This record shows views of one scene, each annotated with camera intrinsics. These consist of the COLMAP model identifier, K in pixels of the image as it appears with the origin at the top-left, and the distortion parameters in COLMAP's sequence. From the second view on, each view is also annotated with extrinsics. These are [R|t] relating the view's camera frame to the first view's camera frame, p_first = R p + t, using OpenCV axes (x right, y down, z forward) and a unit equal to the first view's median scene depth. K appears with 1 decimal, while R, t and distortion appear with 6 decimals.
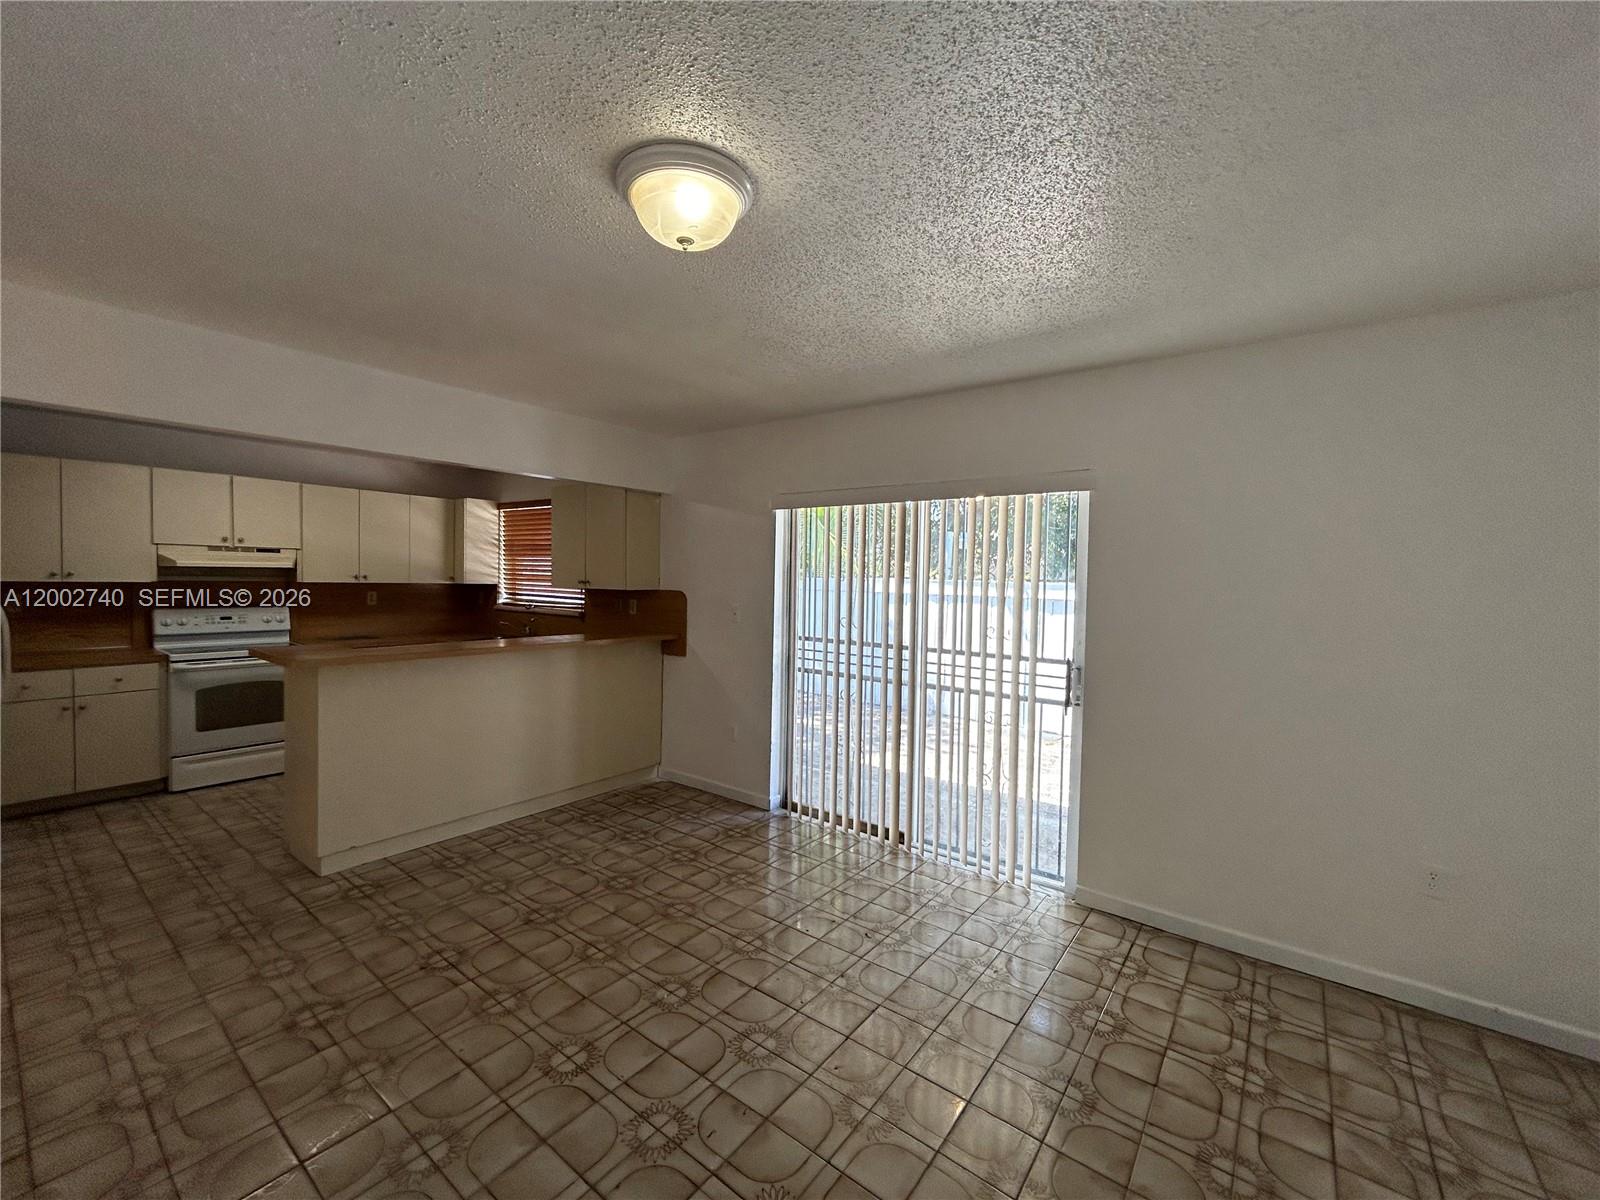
lens RADIAL K [[649.9, 0, 796.4], [0, 649.9, 594.8], [0, 0, 1]] dist [-0.001766, 0.002848]
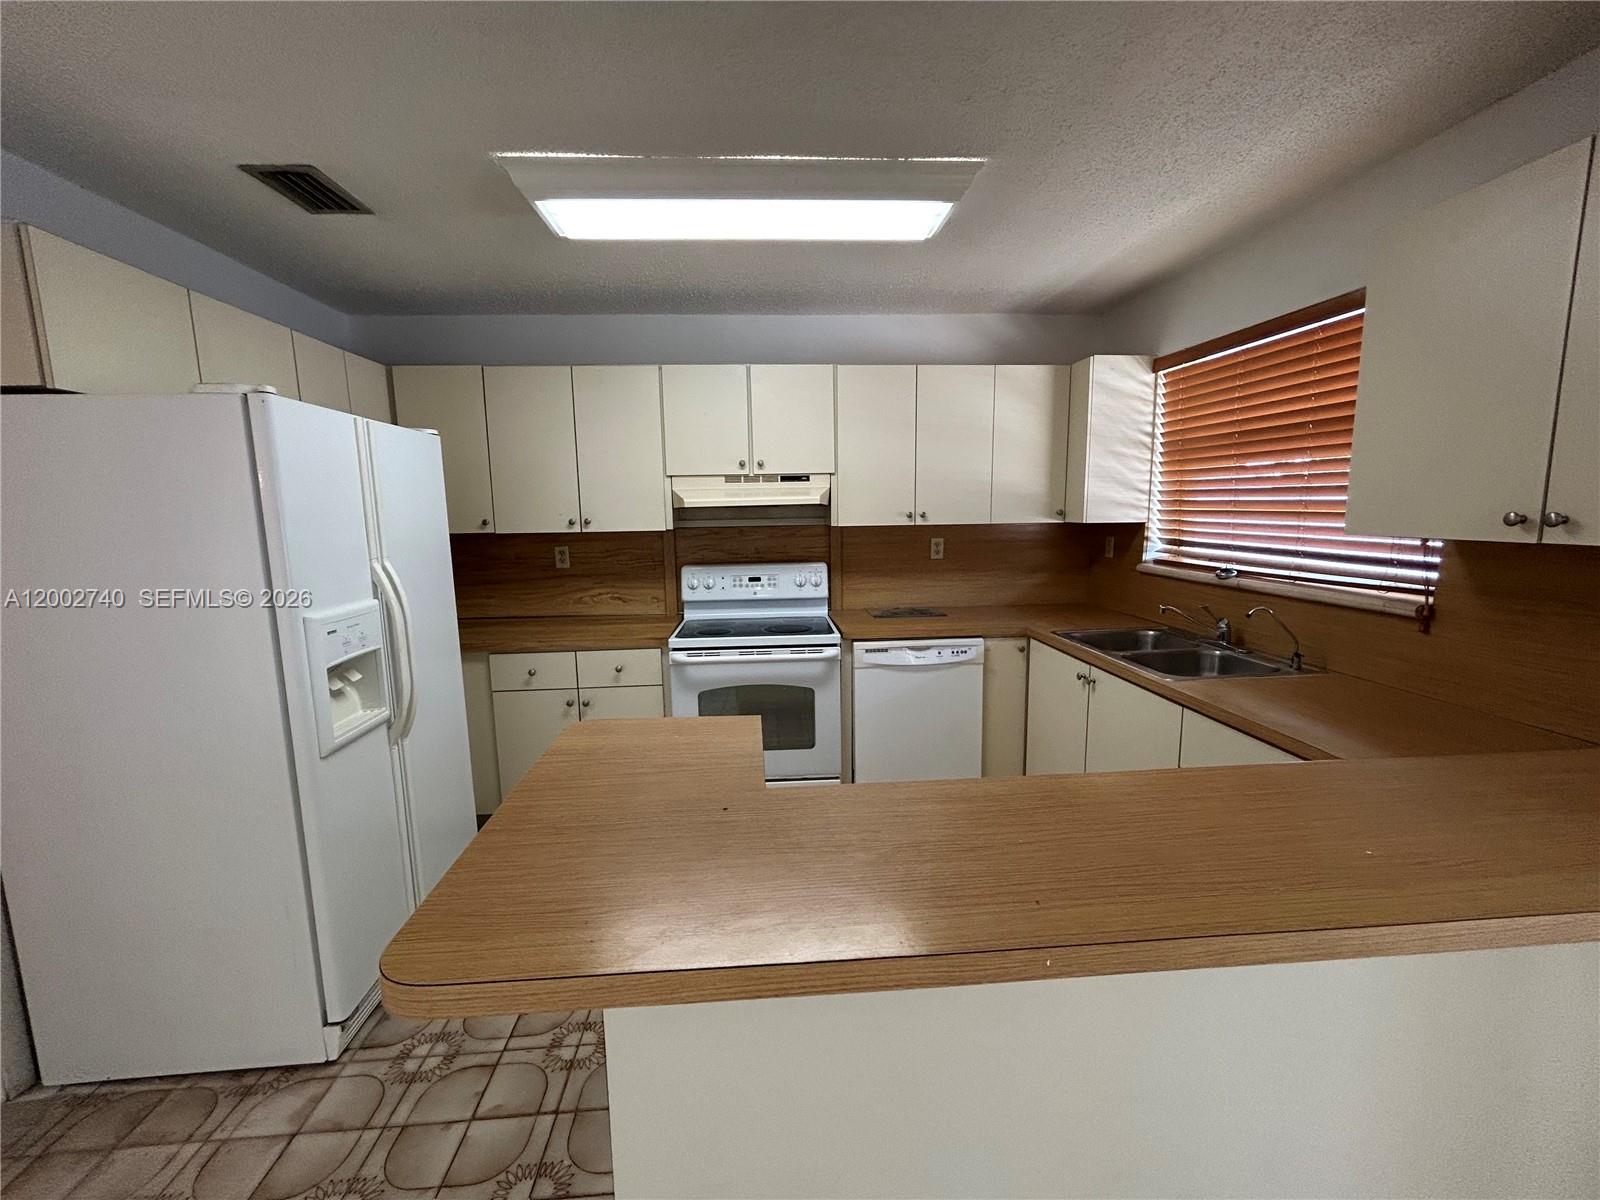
lens RADIAL K [[649.9, 0, 796.2], [0, 649.9, 596.8], [0, 0, 1]] dist [-0.001766, 0.002848]
pose [[0.659208, 0.073547, -0.748355, -0.290078], [0.009626, 0.994298, 0.106198, -0.017644], [0.751899, -0.077210, 0.654742, 0.518389]]
